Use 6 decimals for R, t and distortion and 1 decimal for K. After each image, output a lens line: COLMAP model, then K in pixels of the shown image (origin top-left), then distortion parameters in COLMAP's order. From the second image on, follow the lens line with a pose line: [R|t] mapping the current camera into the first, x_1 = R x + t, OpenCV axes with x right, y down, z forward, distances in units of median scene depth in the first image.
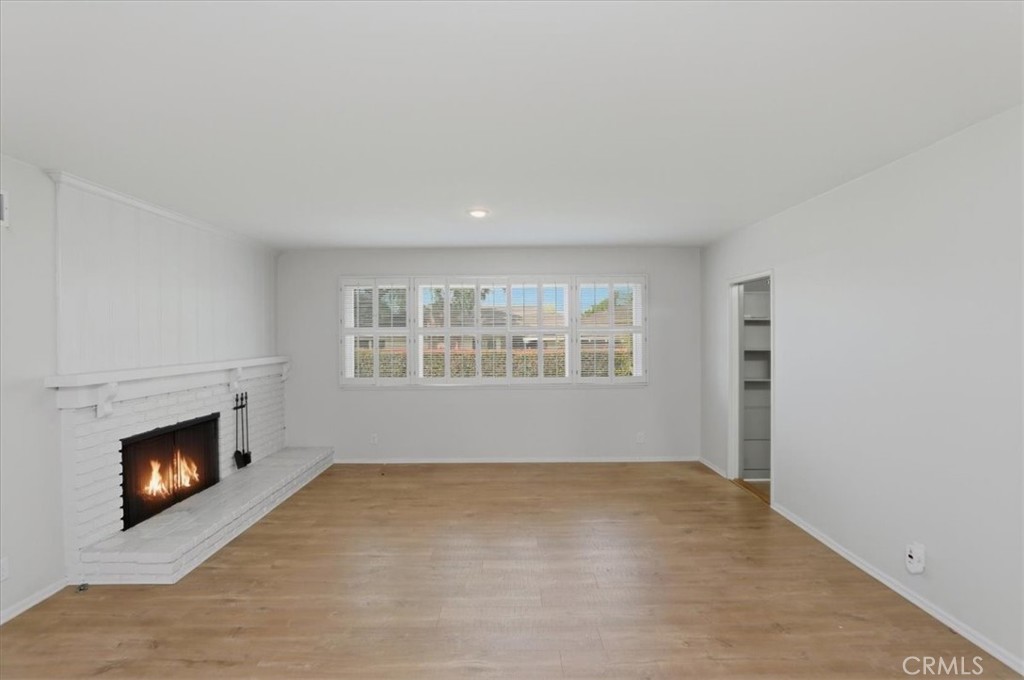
lens RADIAL K [[477.5, 0, 515.5], [0, 477.5, 350.9], [0, 0, 1]] dist [-0.017418, 0.000508]
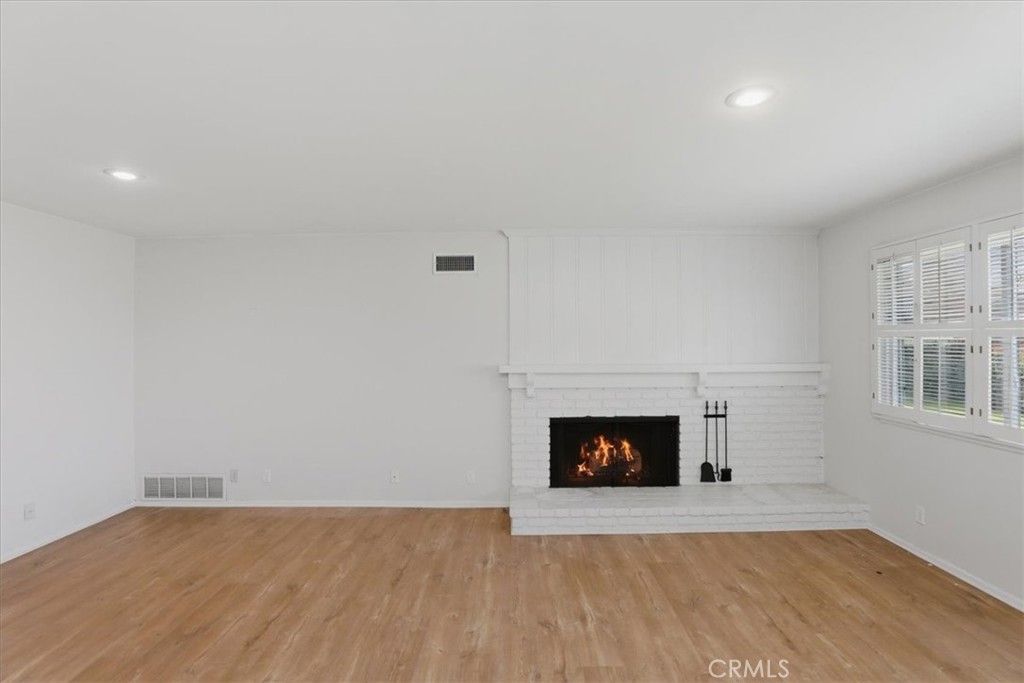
lens RADIAL K [[492.2, 0, 515.1], [0, 492.2, 337.2], [0, 0, 1]] dist [-0.023971, 0.001161]
pose [[0.000417, 0.001709, -0.999998, 0.444322], [-0.028329, 0.999597, 0.001697, -0.029434], [0.999599, 0.028328, 0.000465, 0.750225]]
